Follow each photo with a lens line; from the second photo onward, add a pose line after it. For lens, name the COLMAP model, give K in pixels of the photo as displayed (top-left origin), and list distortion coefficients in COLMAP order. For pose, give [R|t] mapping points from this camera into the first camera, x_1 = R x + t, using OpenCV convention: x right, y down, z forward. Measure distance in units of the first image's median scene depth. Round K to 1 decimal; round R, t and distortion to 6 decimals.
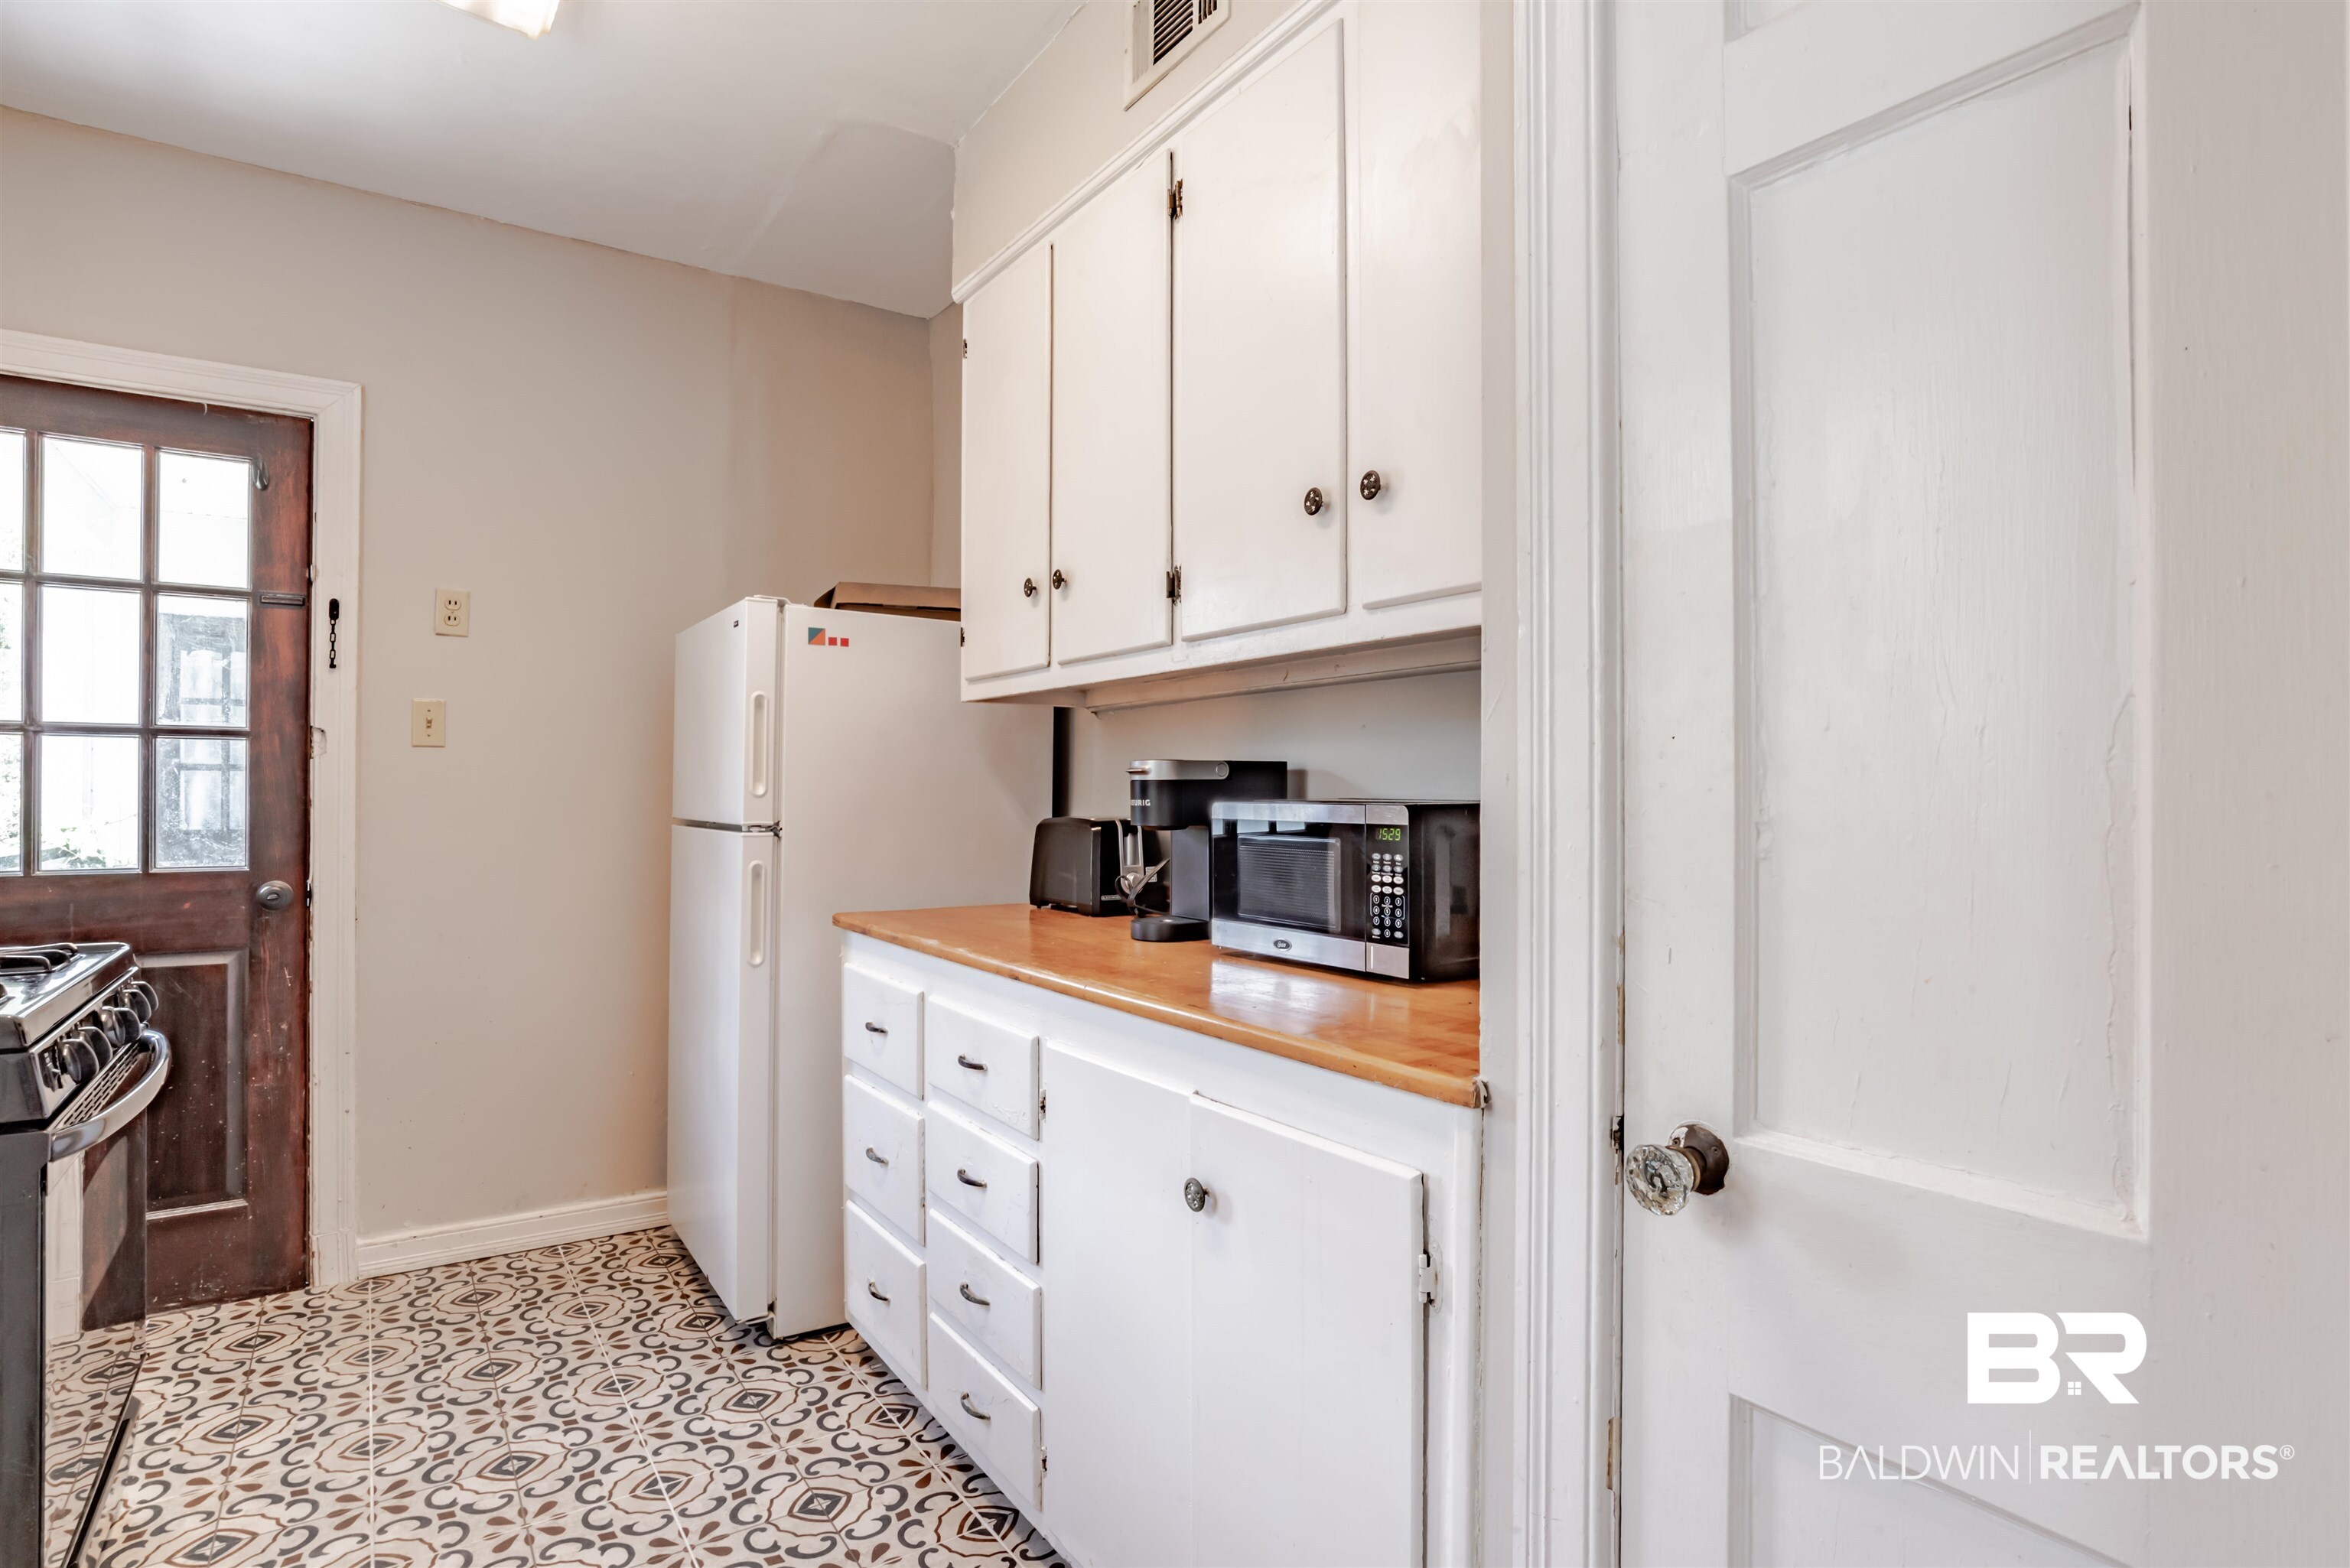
lens RADIAL K [[1191.0, 0, 1172.9], [0, 1191.0, 792.7], [0, 0, 1]] dist [-0.049267, 0.024037]
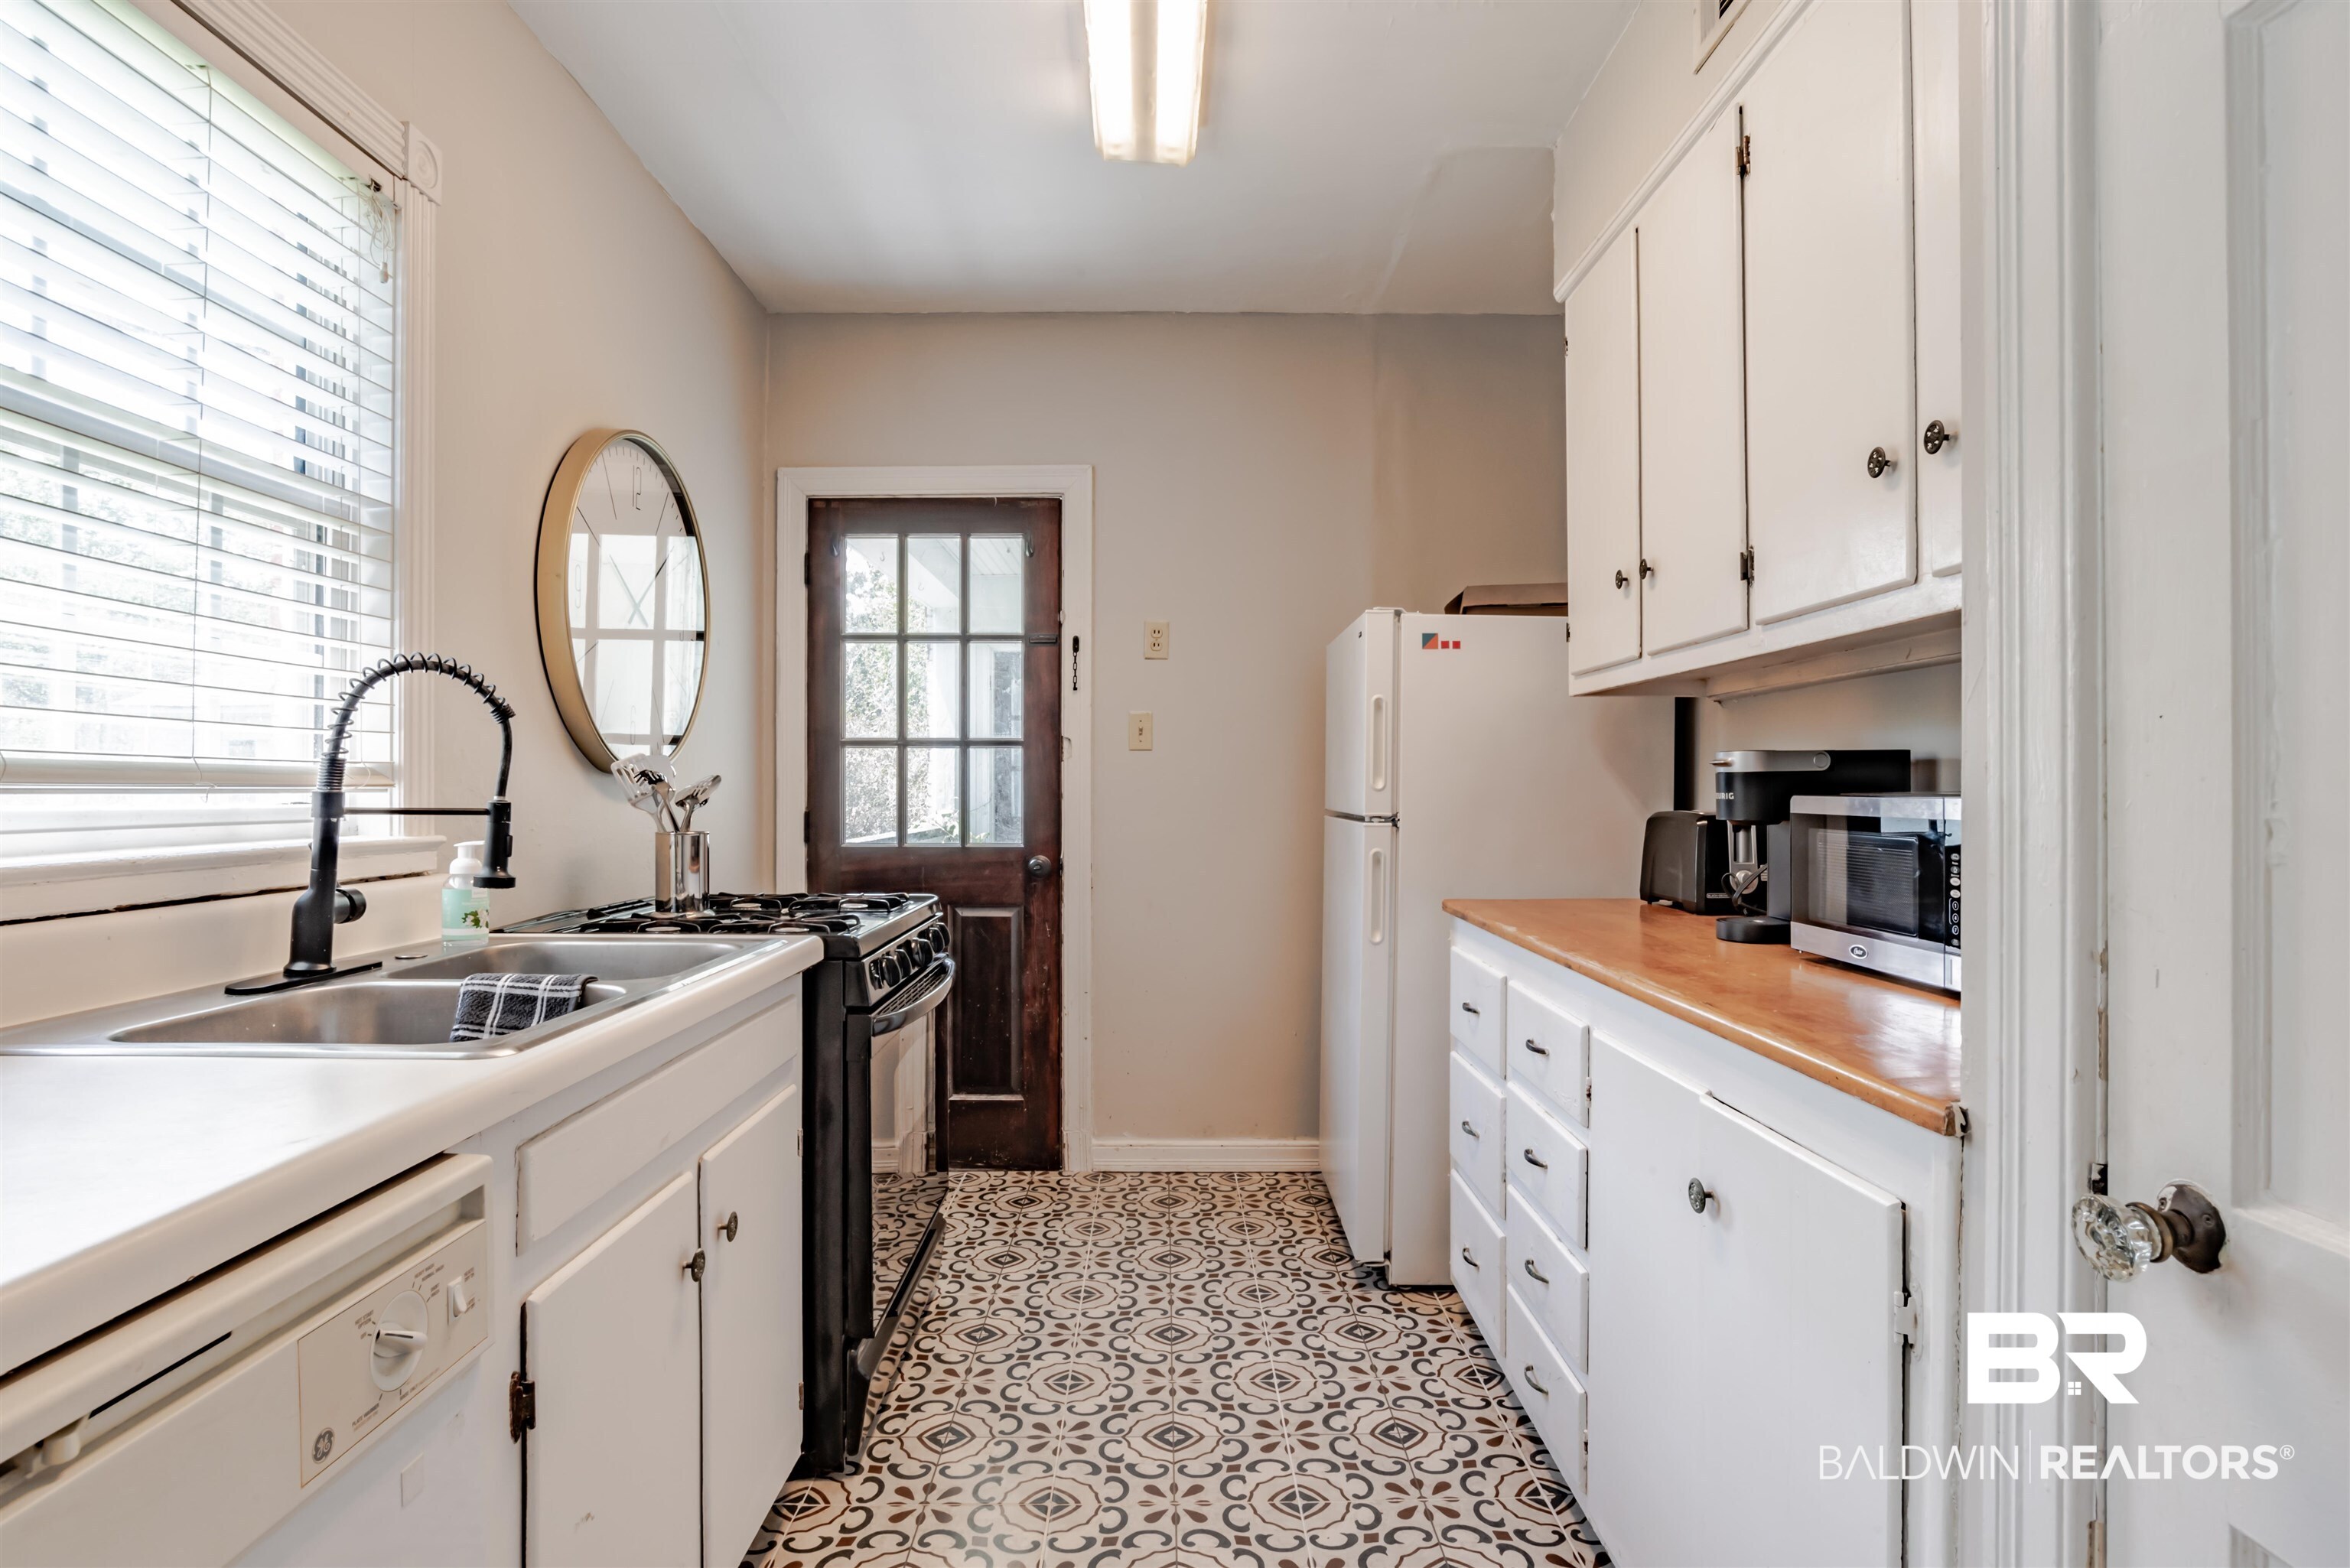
lens RADIAL K [[1191.0, 0, 1172.9], [0, 1191.0, 792.7], [0, 0, 1]] dist [-0.049267, 0.024037]
pose [[0.830071, -0.000294, -0.557657, 0.114586], [0.003101, 0.999987, 0.004087, 0.000458], [0.557648, -0.005122, 0.830061, -0.026930]]
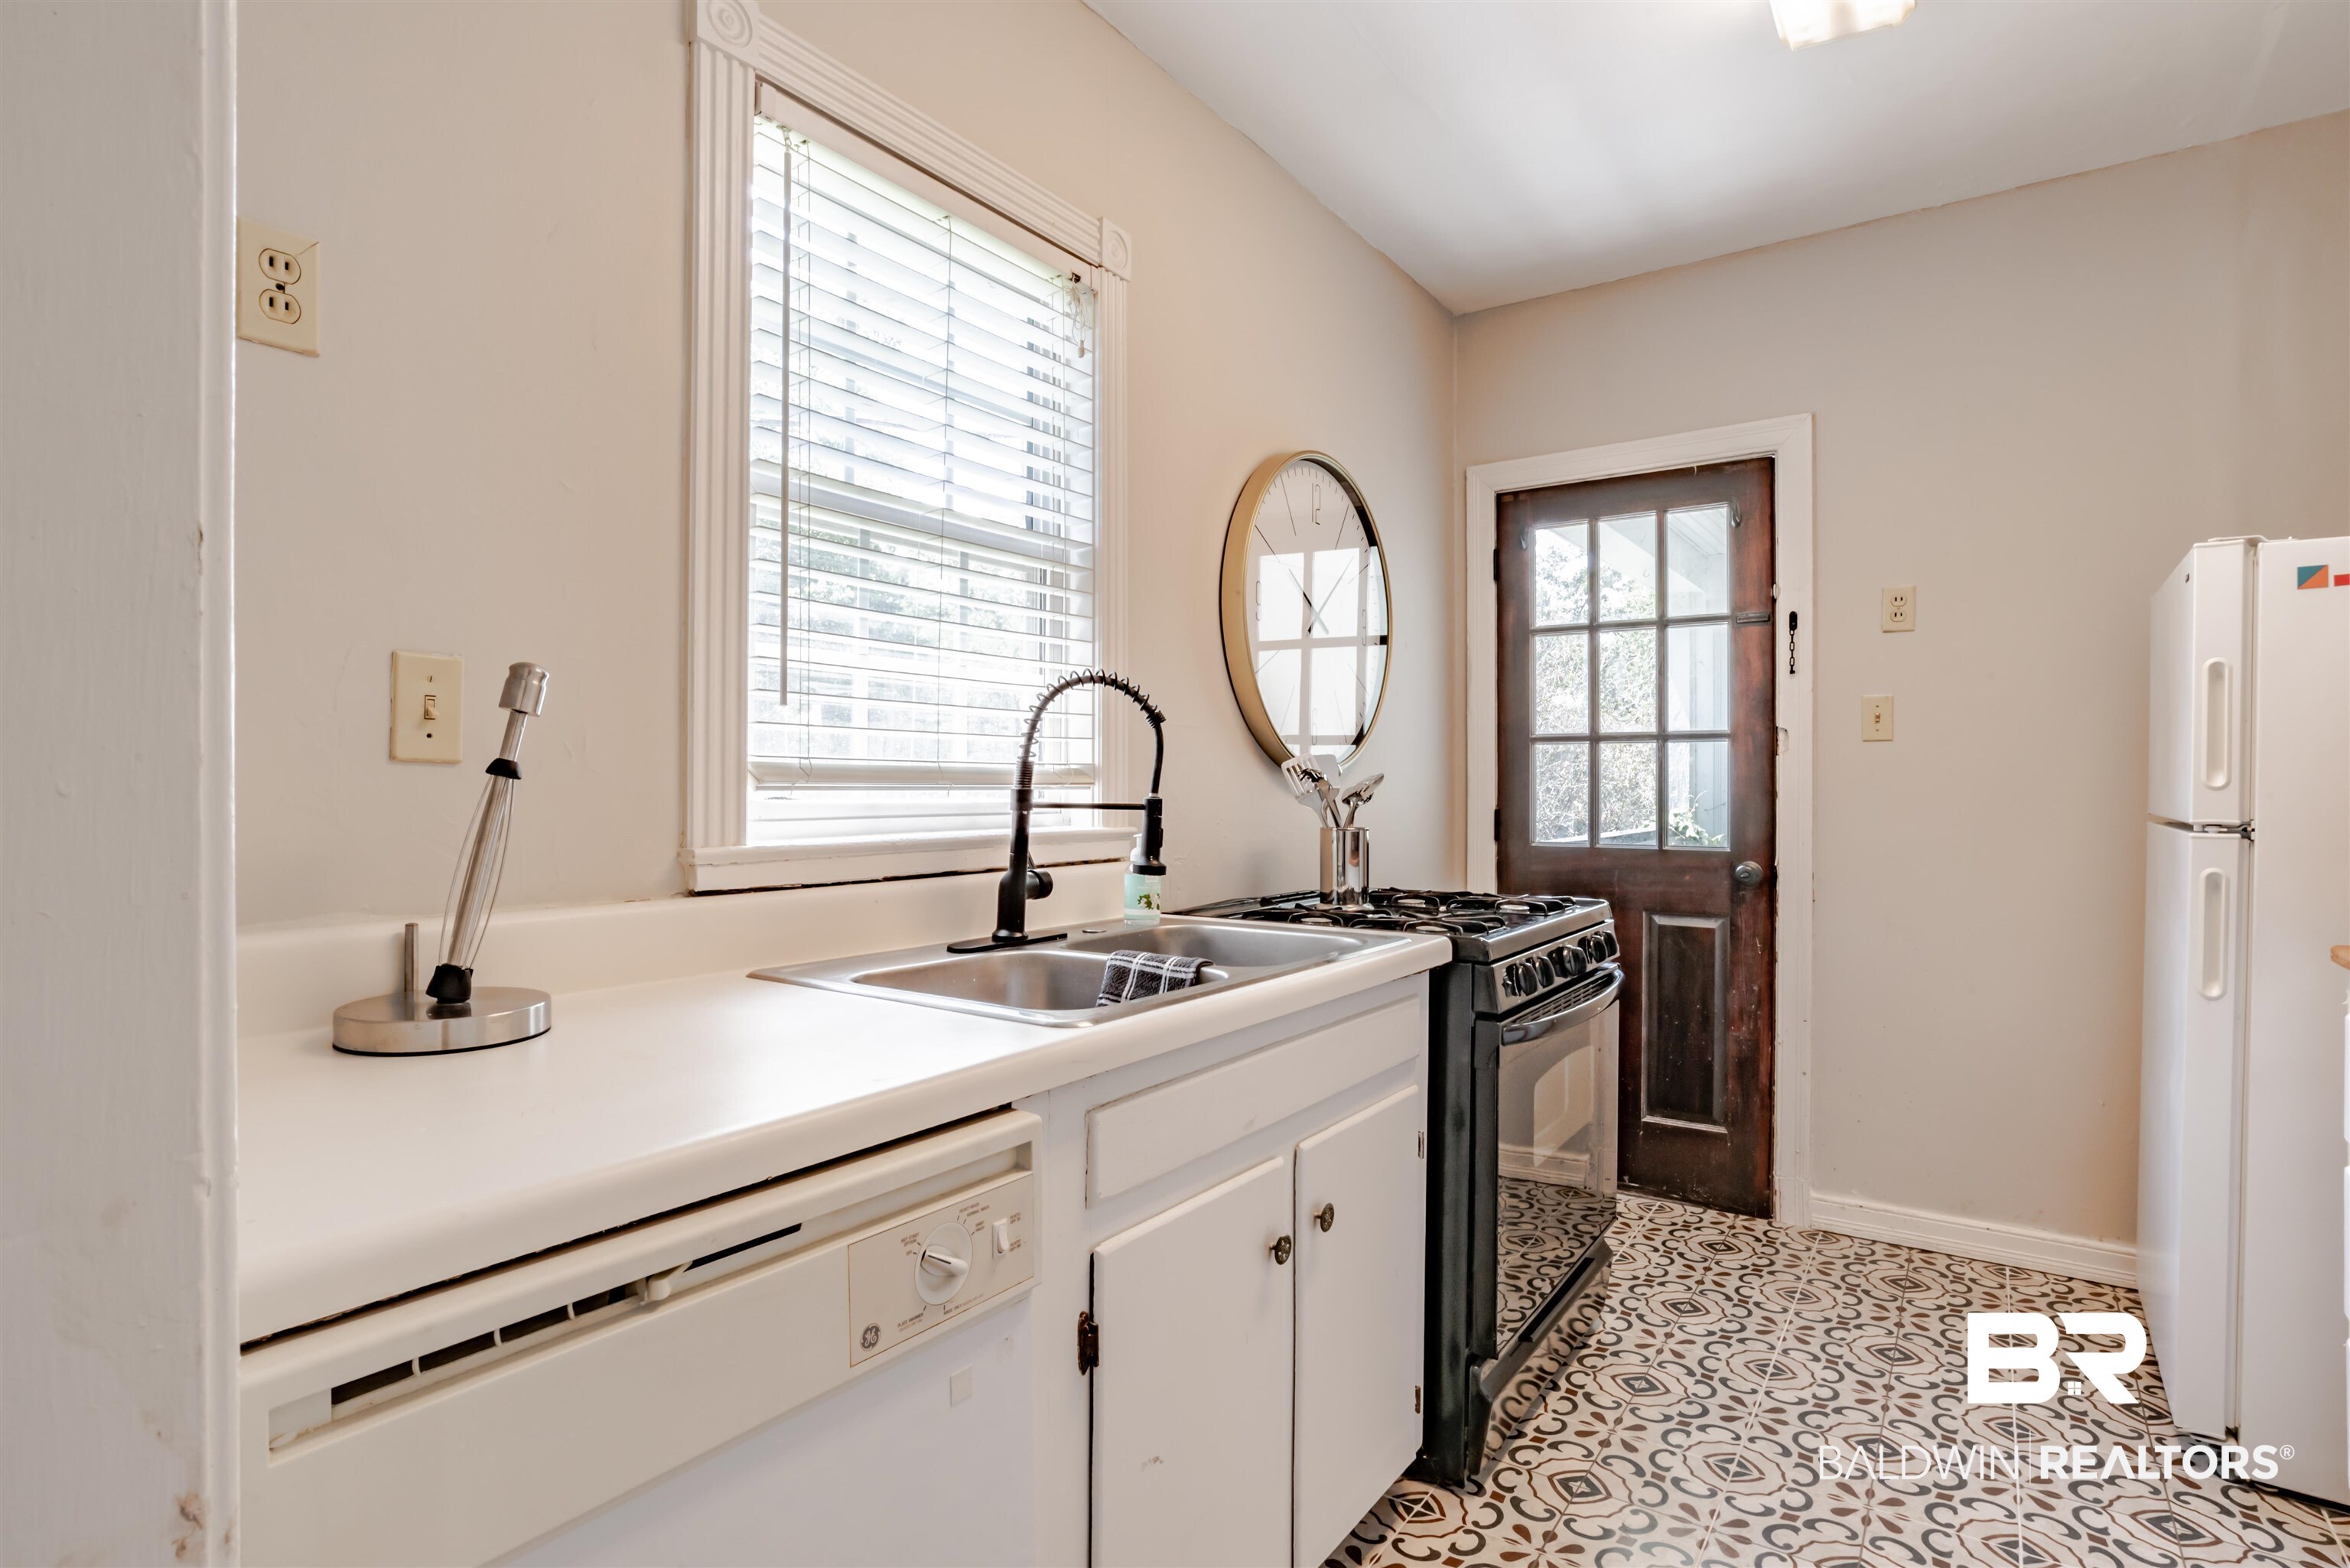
lens RADIAL K [[1182.8, 0, 1185.2], [0, 1182.8, 791.6], [0, 0, 1]] dist [-0.048267, 0.022845]
pose [[0.359302, 0.002153, -0.933219, 0.137279], [0.003010, 0.999989, 0.003465, 0.000440], [0.933217, -0.004054, 0.359292, 0.068005]]
